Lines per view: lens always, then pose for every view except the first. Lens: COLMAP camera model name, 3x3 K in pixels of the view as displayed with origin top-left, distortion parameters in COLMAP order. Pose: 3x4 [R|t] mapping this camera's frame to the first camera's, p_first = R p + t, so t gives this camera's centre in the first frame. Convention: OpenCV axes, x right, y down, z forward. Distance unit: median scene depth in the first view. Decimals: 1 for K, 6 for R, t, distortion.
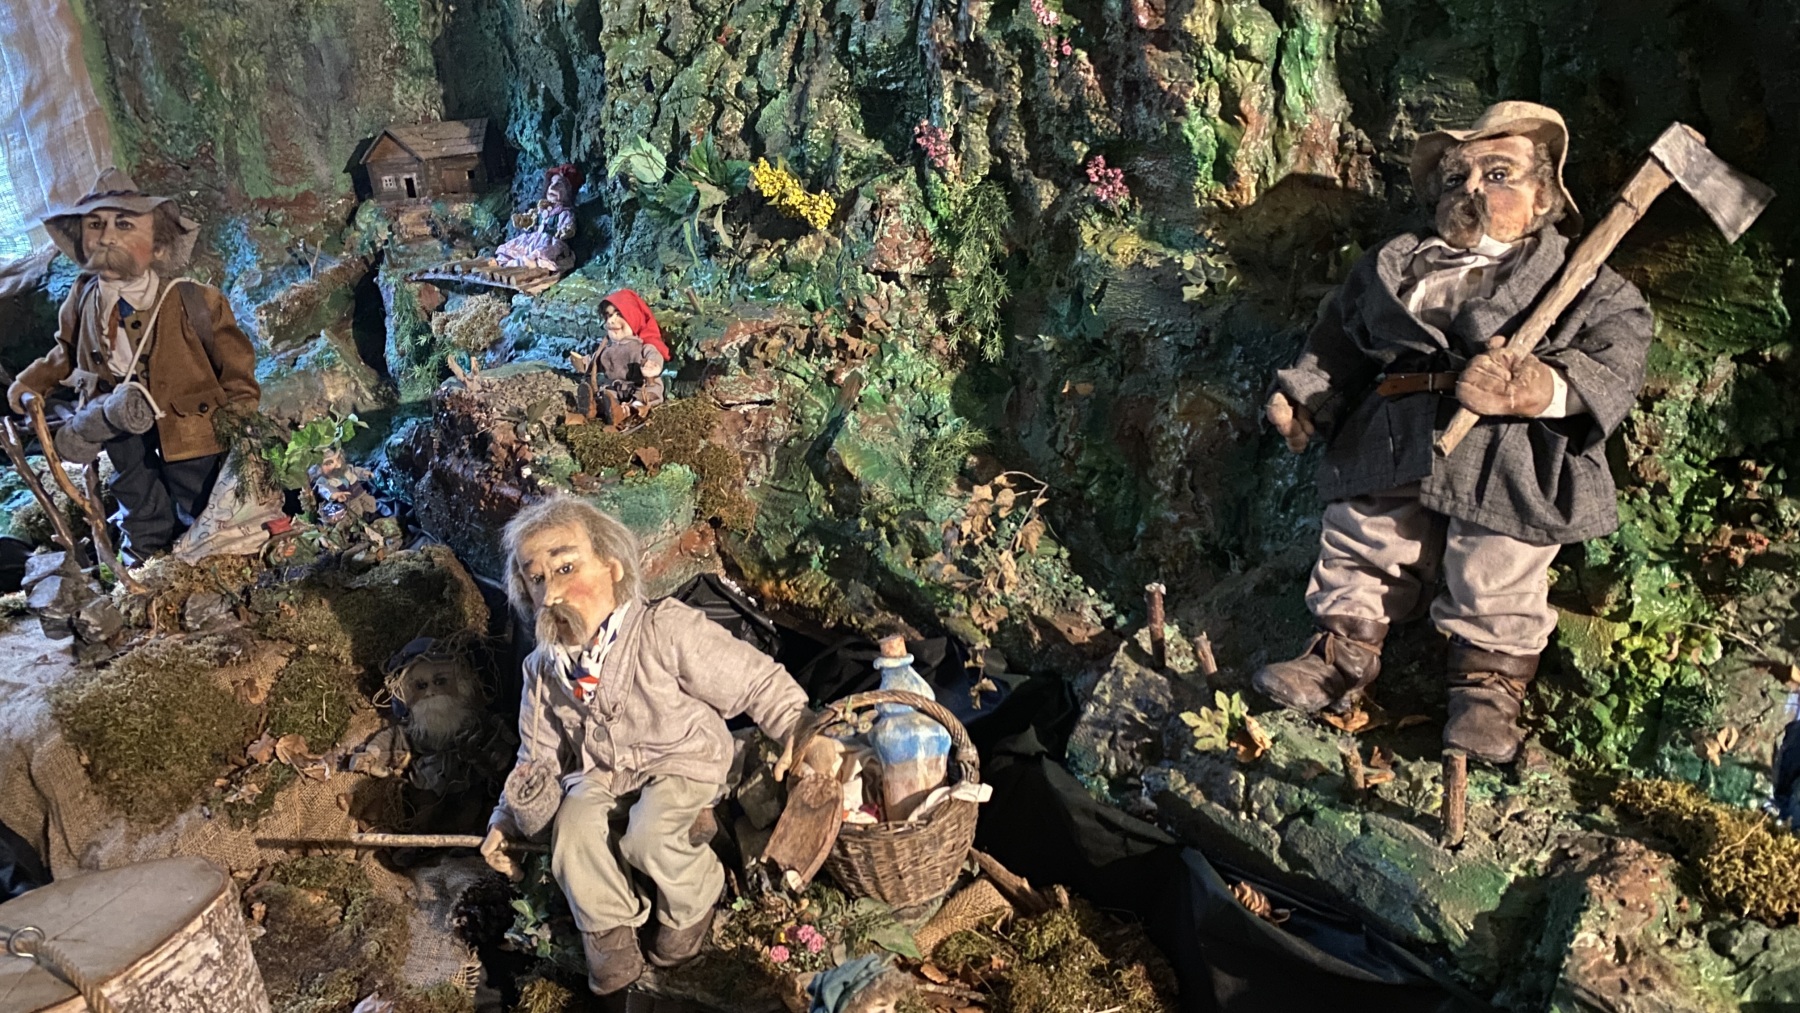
lens RADIAL K [[1361.2, 0, 900.0], [0, 1361.2, 506.5], [0, 0, 1]] dist [0.044749, -0.081560]
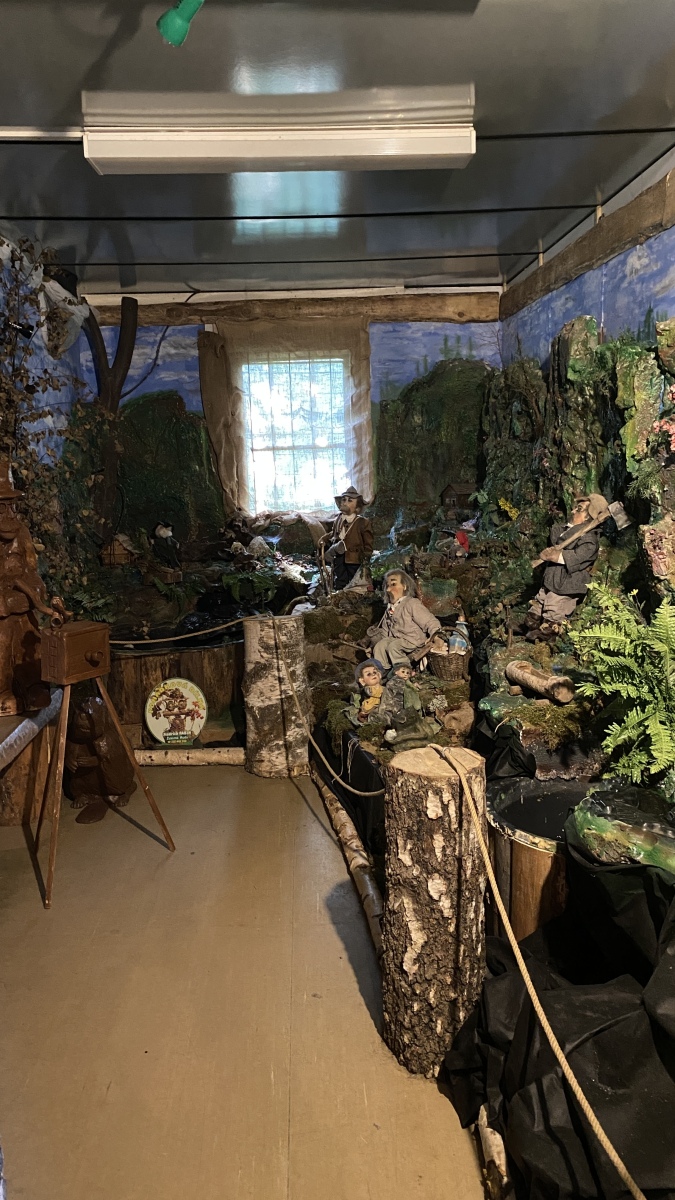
lens RADIAL K [[926.1, 0, 337.5], [0, 926.1, 600.0], [0, 0, 1]] dist [0.140695, -0.743598]
pose [[0.772455, 0.154102, -0.616090, 1.042547], [-0.247763, 0.966366, -0.068930, 0.249231], [0.584746, 0.205889, 0.784654, -0.996541]]
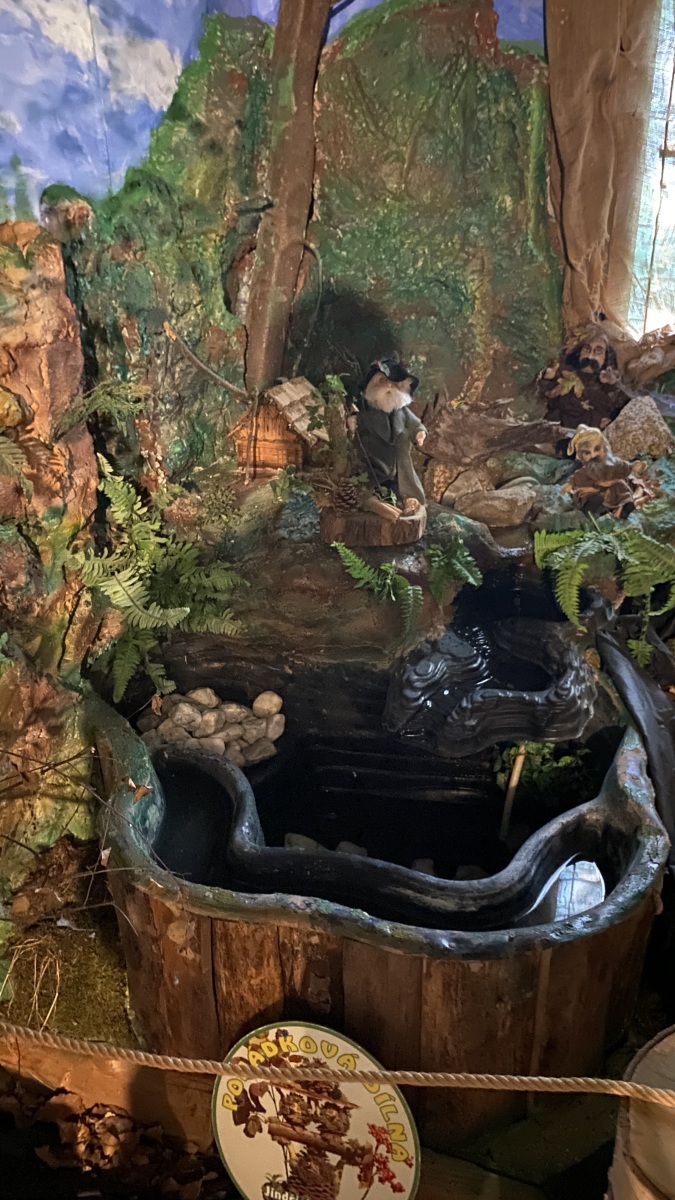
lens RADIAL K [[907.5, 0, 337.5], [0, 907.5, 600.0], [0, 0, 1]] dist [0.044749, -0.081560]
pose [[0.522127, 0.410540, -0.747556, -0.345428], [-0.322723, 0.906449, 0.272396, -0.064481], [0.789451, 0.099028, 0.605772, 0.258232]]
